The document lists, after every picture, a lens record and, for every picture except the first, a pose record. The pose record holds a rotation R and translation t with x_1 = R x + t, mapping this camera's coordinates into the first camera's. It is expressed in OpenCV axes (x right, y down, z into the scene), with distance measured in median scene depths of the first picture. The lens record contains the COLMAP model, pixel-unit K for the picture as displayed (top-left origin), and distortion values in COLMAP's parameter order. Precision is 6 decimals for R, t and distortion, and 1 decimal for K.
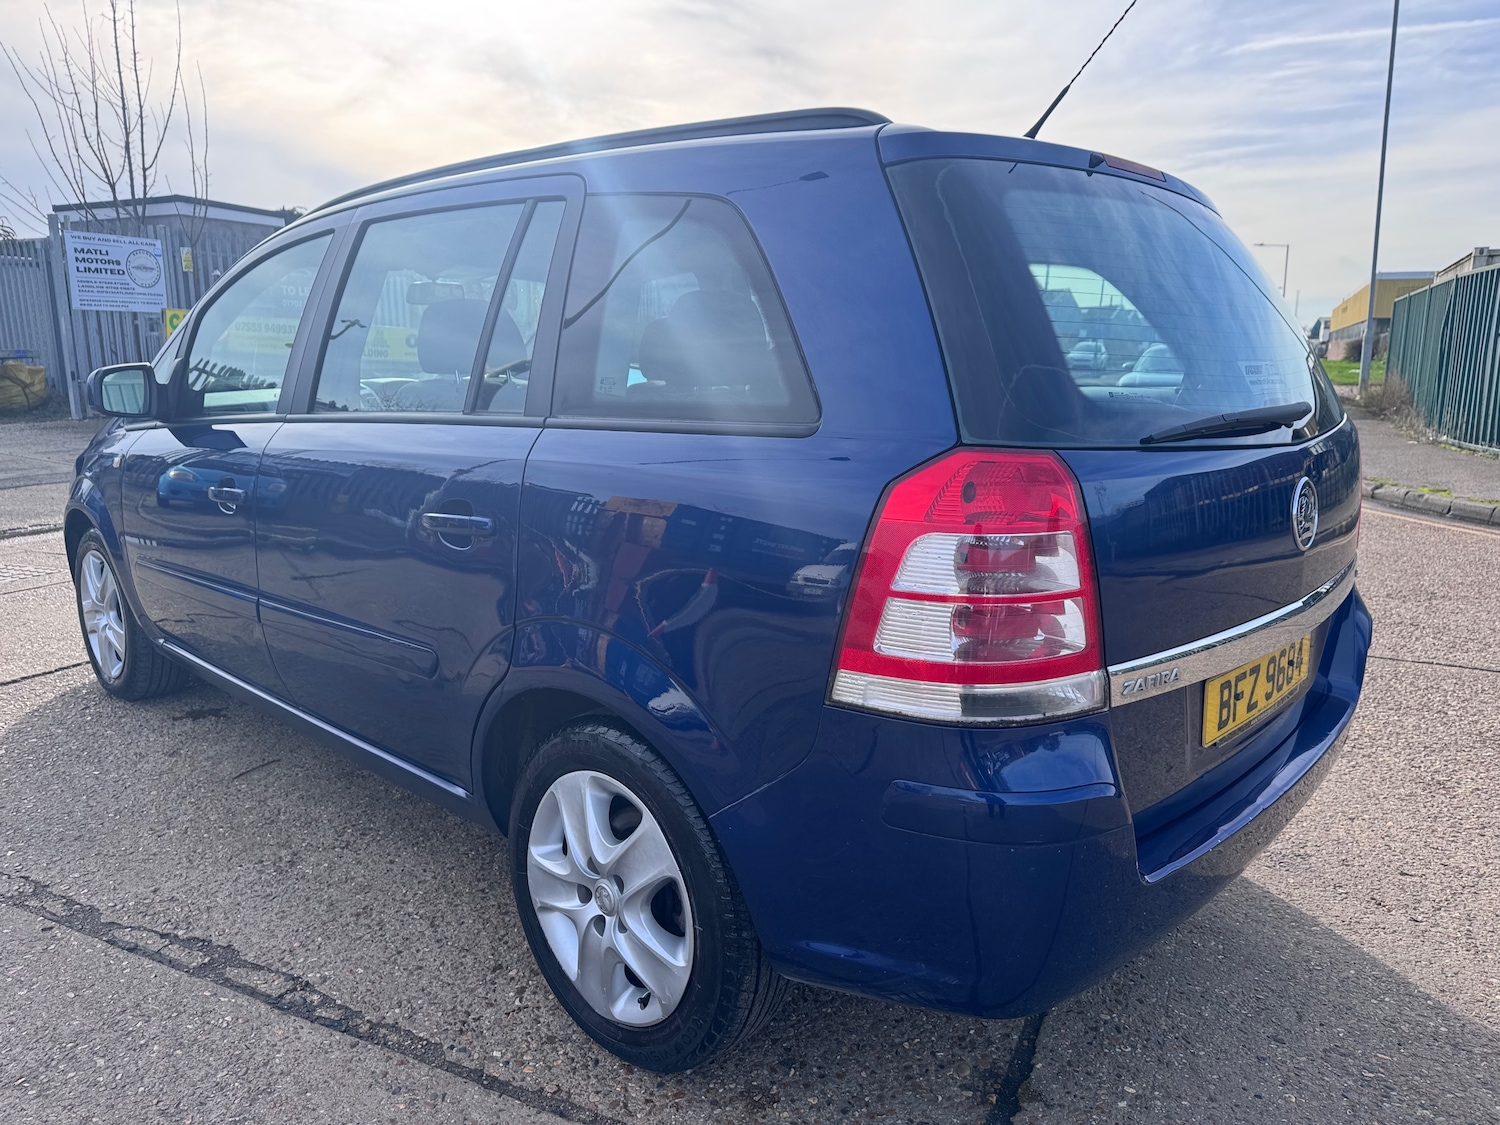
lens RADIAL K [[1076.1, 0, 765.1], [0, 1076.1, 567.6], [0, 0, 1]] dist [-0.001949, 0.000446]
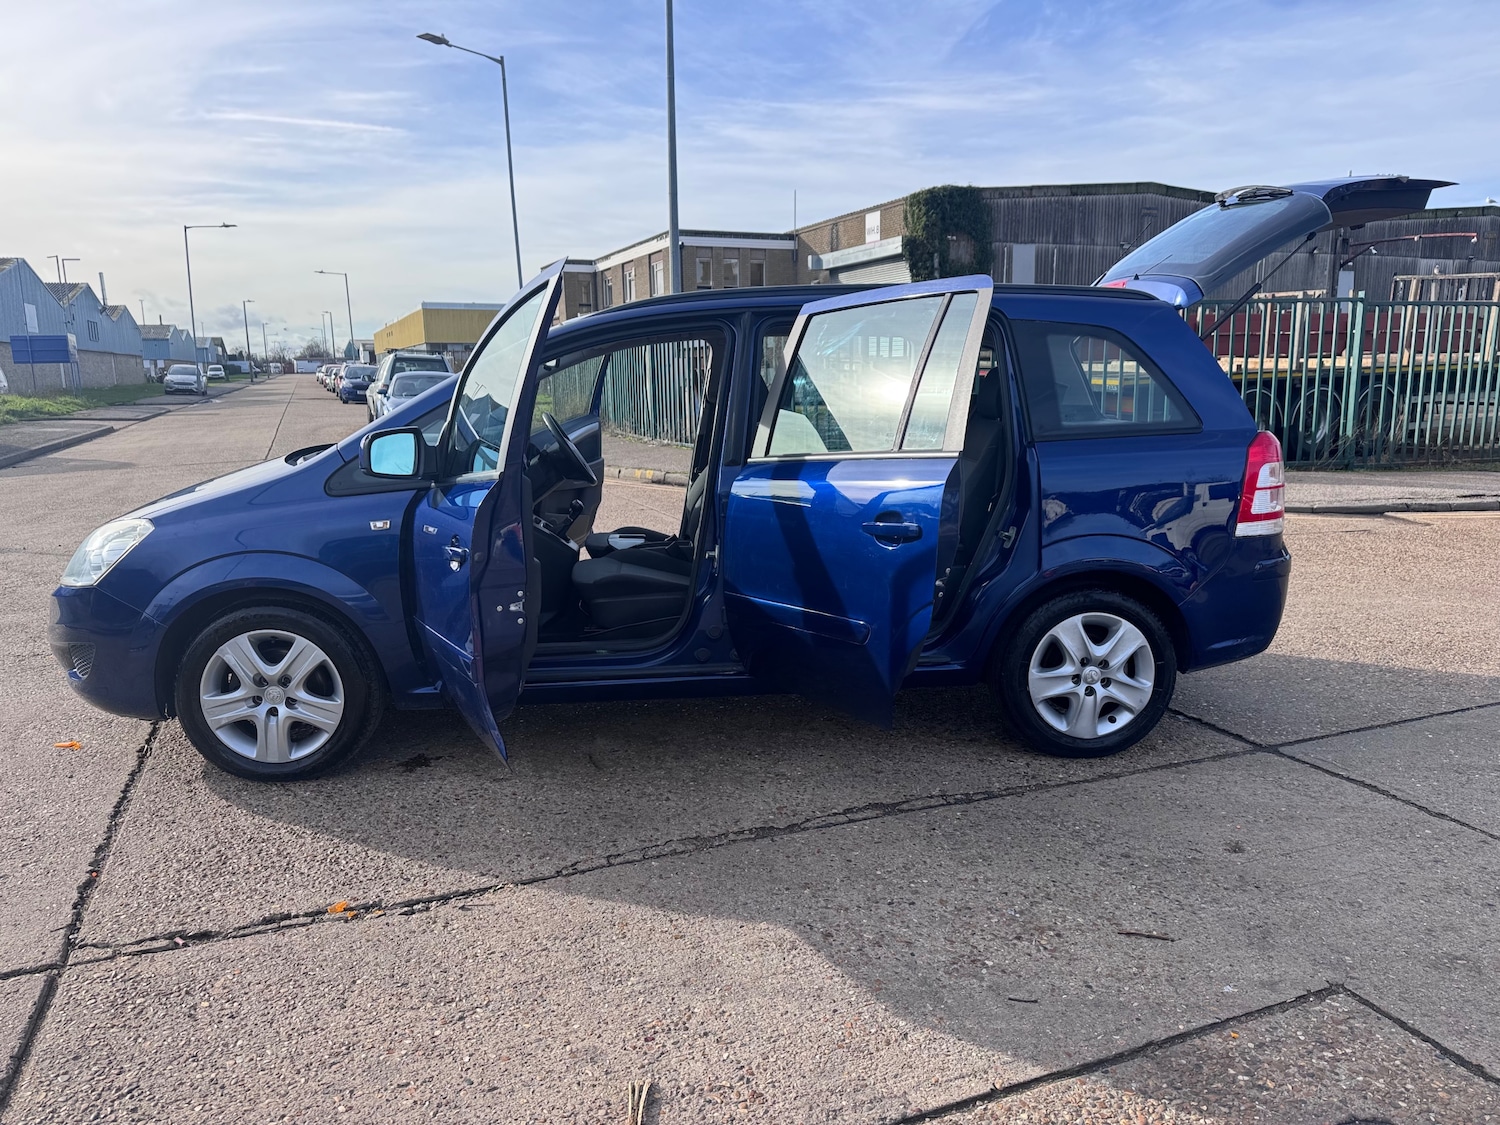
lens RADIAL K [[1057.7, 0, 753.8], [0, 1057.7, 557.2], [0, 0, 1]] dist [0.086629, -0.115024]
pose [[0.667164, -0.141199, 0.731406, -1.820694], [0.162259, 0.985841, 0.042311, -0.085074], [-0.727024, 0.090449, 0.680628, 0.083529]]
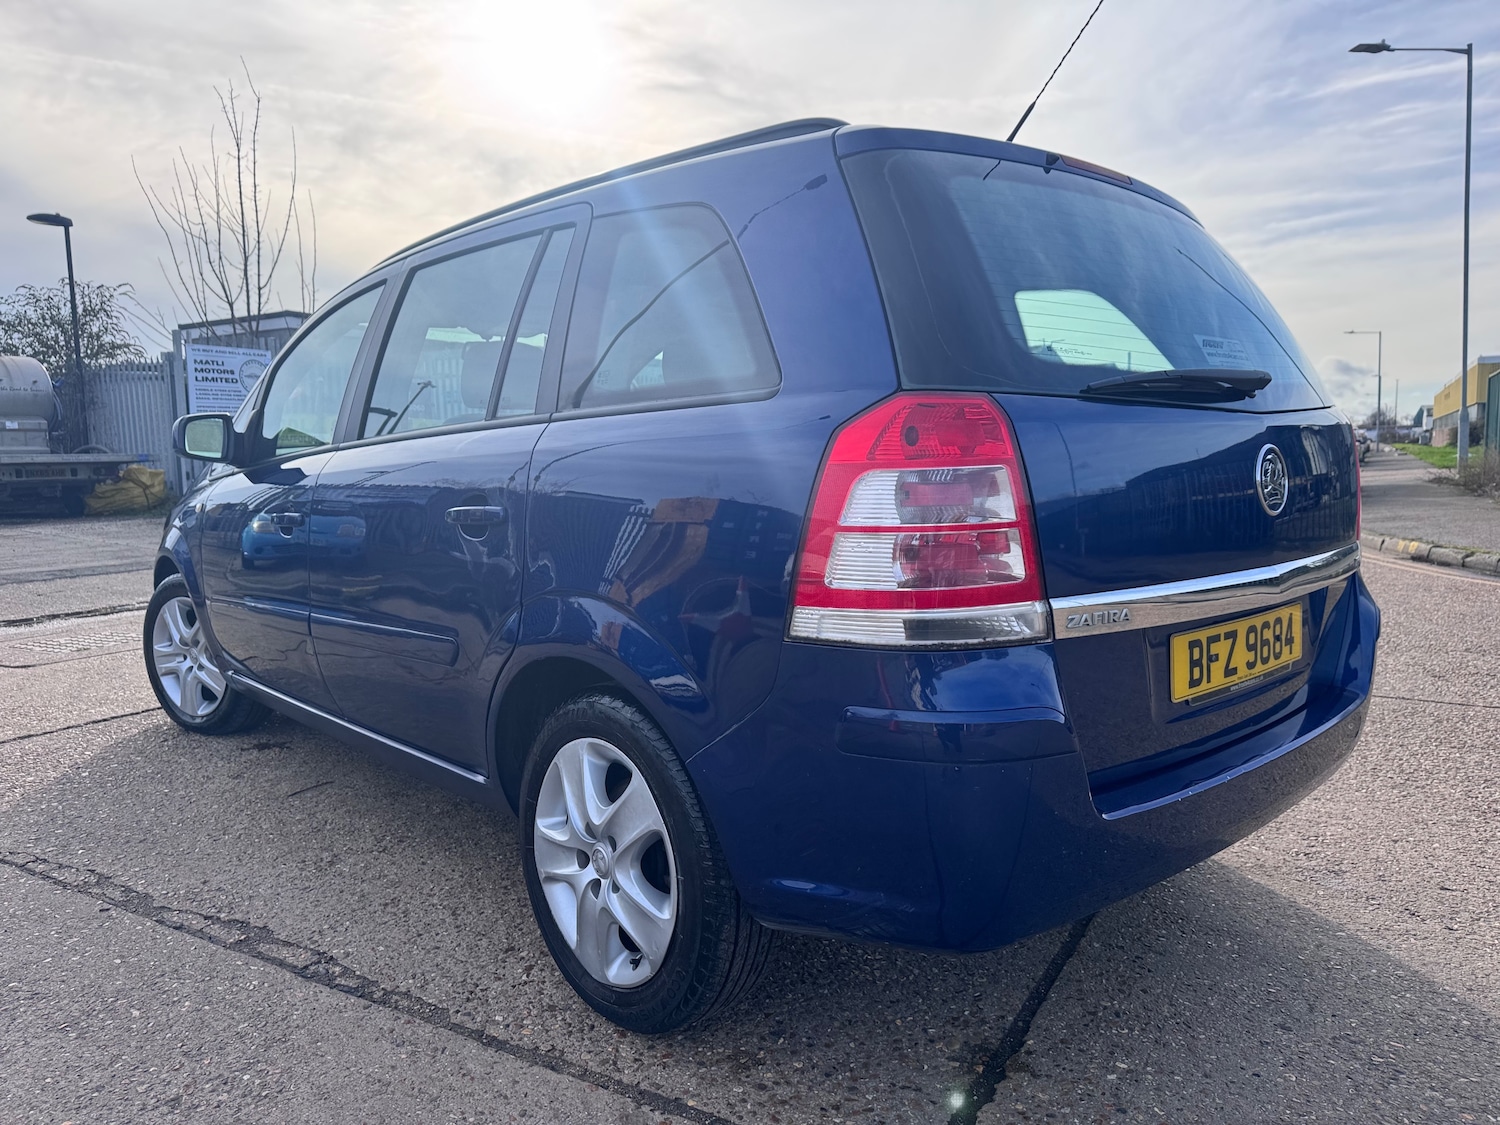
lens RADIAL K [[1077.6, 0, 750.0], [0, 1077.6, 562.5], [0, 0, 1]] dist [0.000063, 0.001029]
pose [[0.995770, -0.012768, -0.090991, 0.087147], [0.003669, 0.995033, -0.099477, 0.113014], [0.091809, 0.098723, 0.990871, -0.048441]]
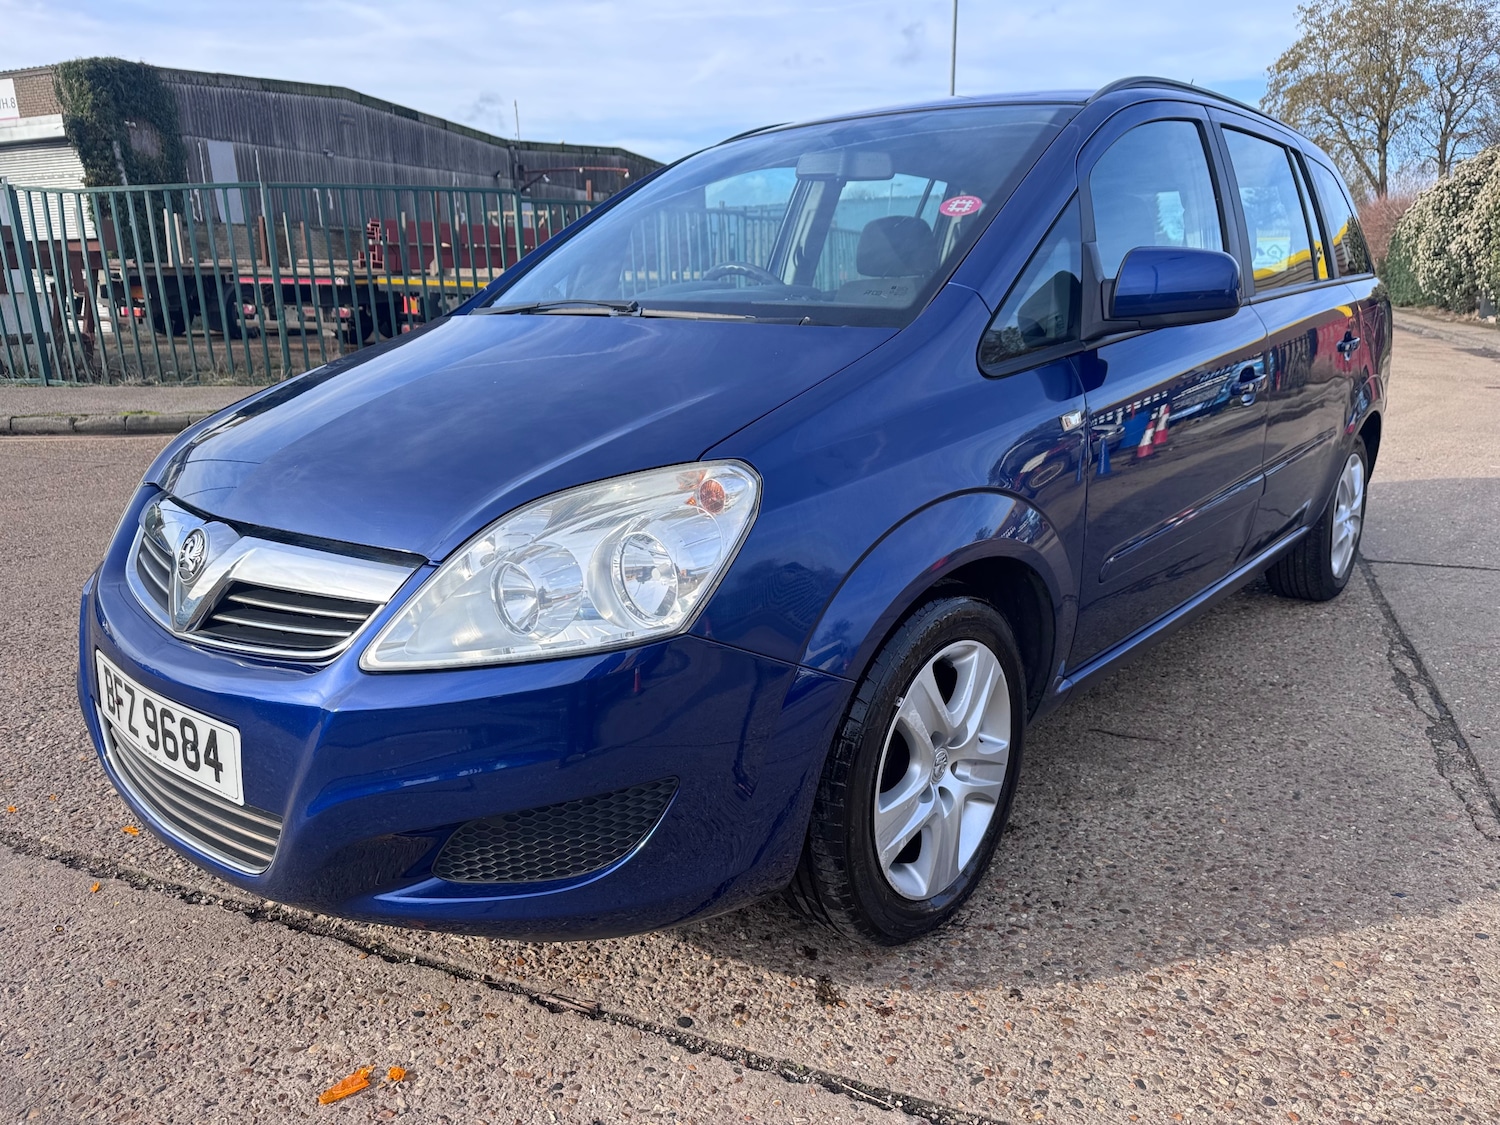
lens RADIAL K [[1100.7, 0, 753.7], [0, 1100.7, 521.2], [0, 0, 1]] dist [0.025156, -0.027421]
pose [[-0.044478, -0.212699, 0.976105, -1.944733], [0.214698, 0.952206, 0.217275, -0.334906], [-0.975667, 0.219231, 0.003314, 1.906223]]
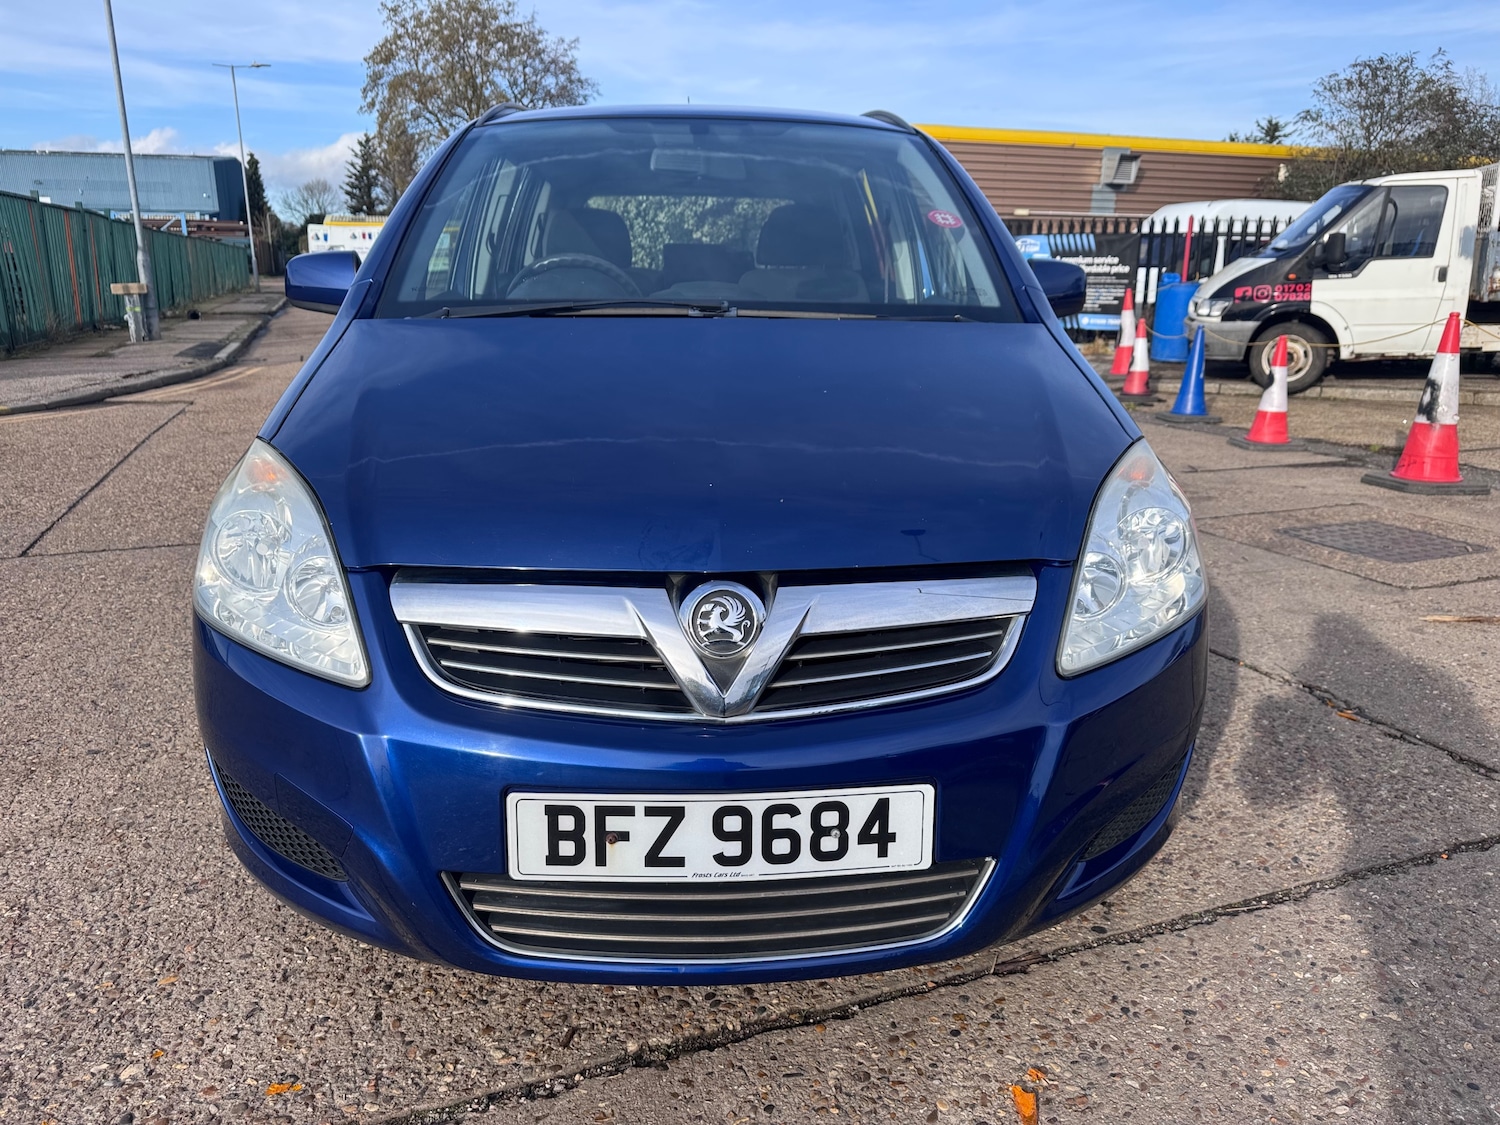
lens RADIAL K [[1079.3, 0, 797.5], [0, 1079.3, 526.3], [0, 0, 1]] dist [0.091442, -0.180253]
pose [[-0.744573, -0.167009, 0.646311, -1.590355], [0.120396, 0.918723, 0.376101, -0.511147], [-0.656594, 0.357848, -0.663950, 2.682389]]
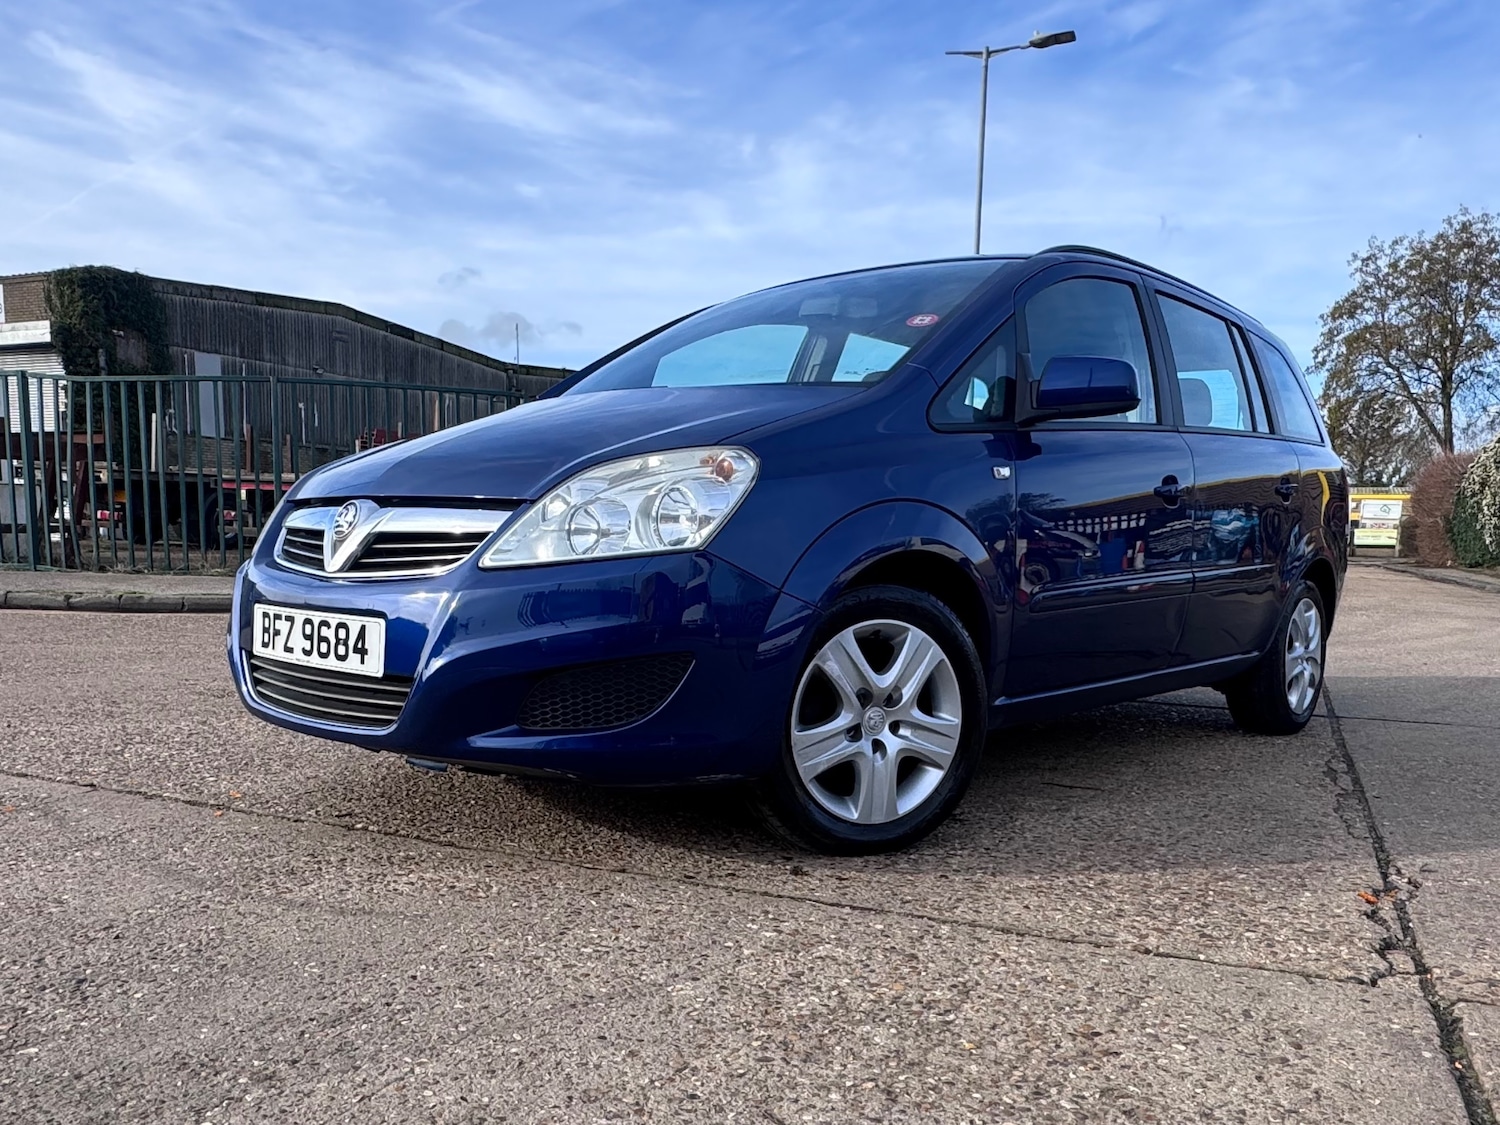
lens RADIAL K [[1251.0, 0, 747.6], [0, 1251.0, 607.8], [0, 0, 1]] dist [-0.002776, 0.002324]
pose [[-0.032196, -0.064834, 0.997377, -2.410738], [0.185873, 0.980098, 0.069711, -0.151819], [-0.982046, 0.187630, -0.019505, 1.957247]]
